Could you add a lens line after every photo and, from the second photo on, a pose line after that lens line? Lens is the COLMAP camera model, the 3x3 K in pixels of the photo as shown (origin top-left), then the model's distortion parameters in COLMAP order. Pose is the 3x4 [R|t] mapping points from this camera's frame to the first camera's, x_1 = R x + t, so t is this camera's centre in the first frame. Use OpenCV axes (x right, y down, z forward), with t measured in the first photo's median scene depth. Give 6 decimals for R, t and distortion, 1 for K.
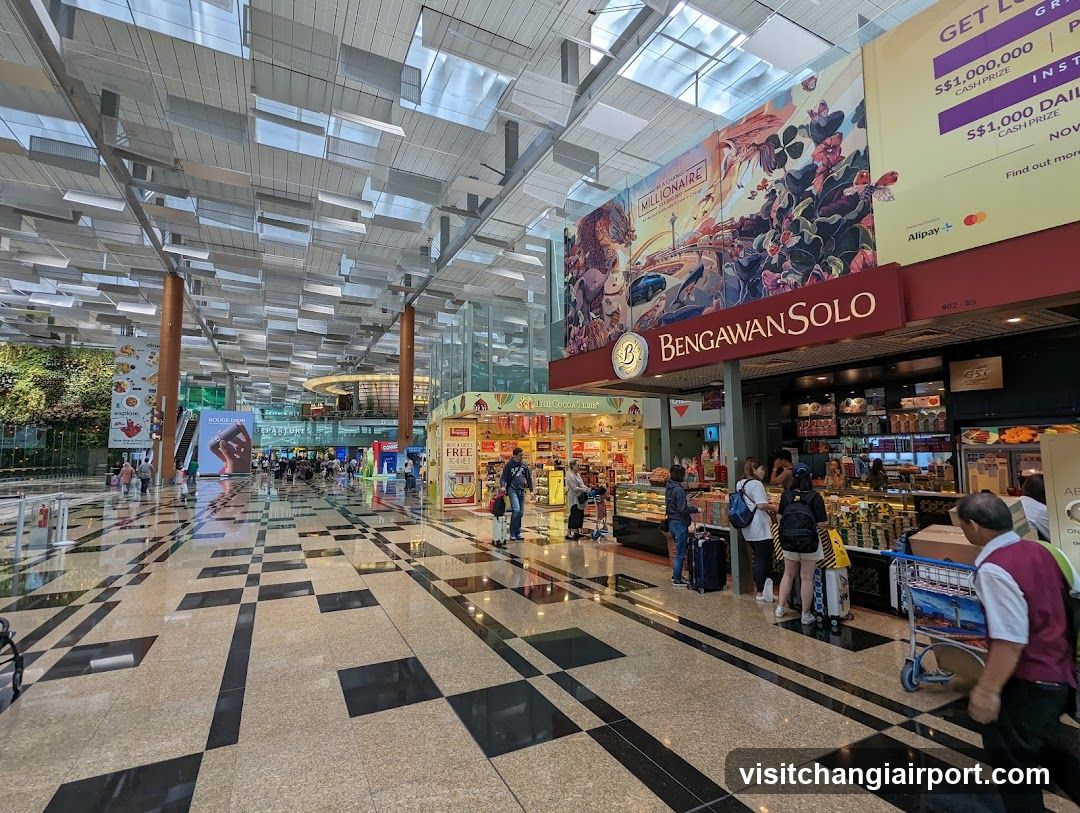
lens RADIAL K [[525.0, 0, 540.0], [0, 525.0, 406.5], [0, 0, 1]] dist [-0.011282, -0.000379]
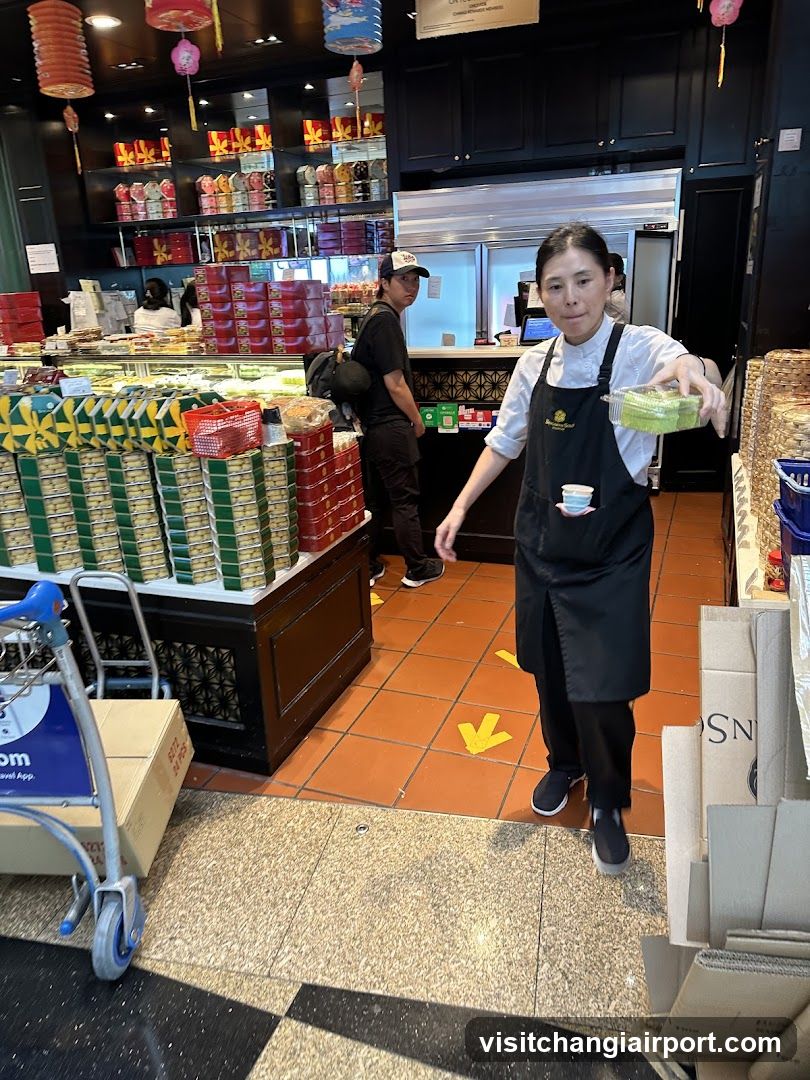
lens RADIAL K [[769.4, 0, 405.0], [0, 769.4, 540.0], [0, 0, 1]] dist [0.028139, -0.001922]
pose [[0.753965, -0.235634, 0.613199, 0.154390], [-0.023226, 0.923308, 0.383358, 0.030851], [-0.656504, -0.303281, 0.690669, 0.218143]]
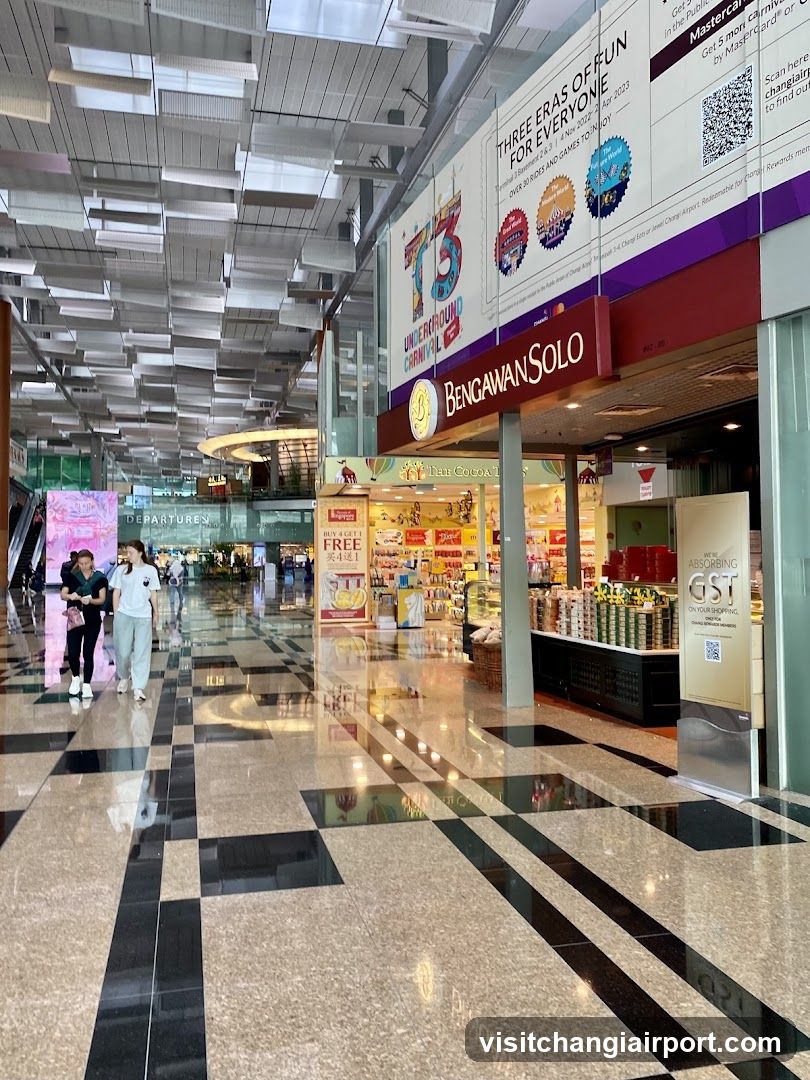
lens RADIAL K [[897.3, 0, 380.8], [0, 897.3, 536.2], [0, 0, 1]] dist [0.008100, -0.006631]
pose [[0.969511, -0.007429, -0.244934, 0.198817], [0.024196, 0.997558, 0.065515, 0.000350], [0.243849, -0.069443, 0.967324, -0.138031]]
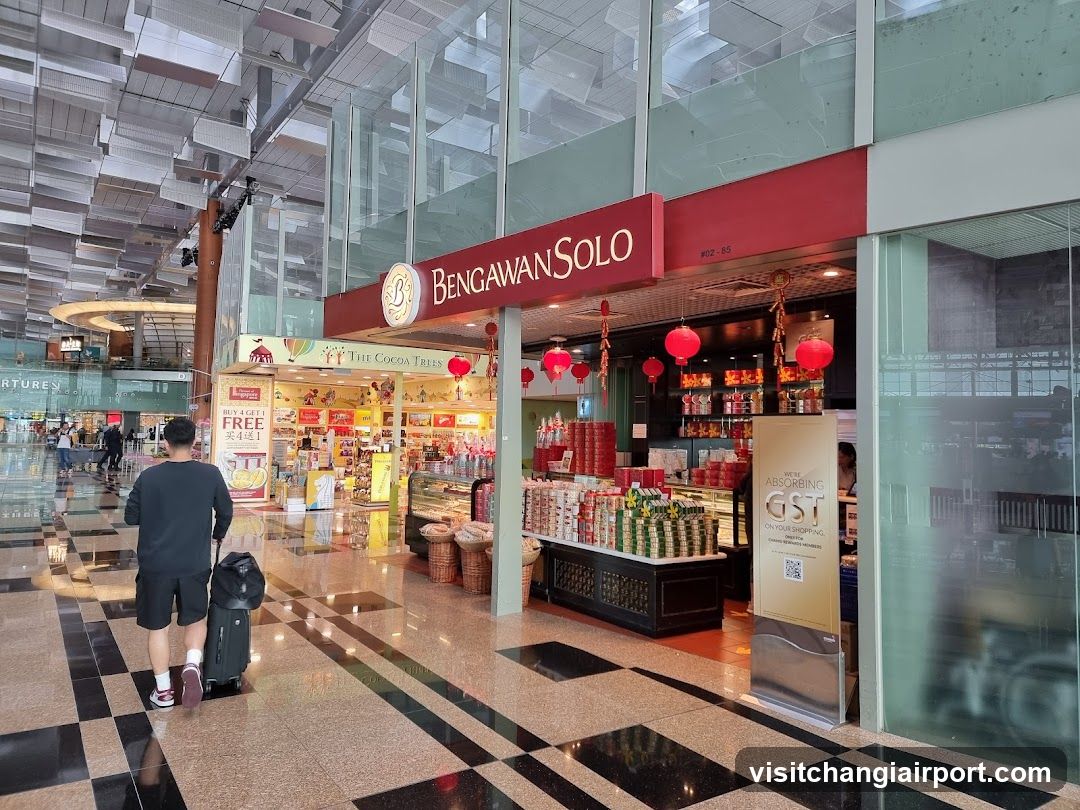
lens RADIAL K [[769.4, 0, 535.2], [0, 769.4, 380.6], [0, 0, 1]] dist [0.028139, -0.001922]
pose [[0.992142, 0.034094, 0.120386, 0.106783], [-0.036897, 0.999096, 0.021133, -0.003494], [-0.119557, -0.025409, 0.992502, -0.040667]]
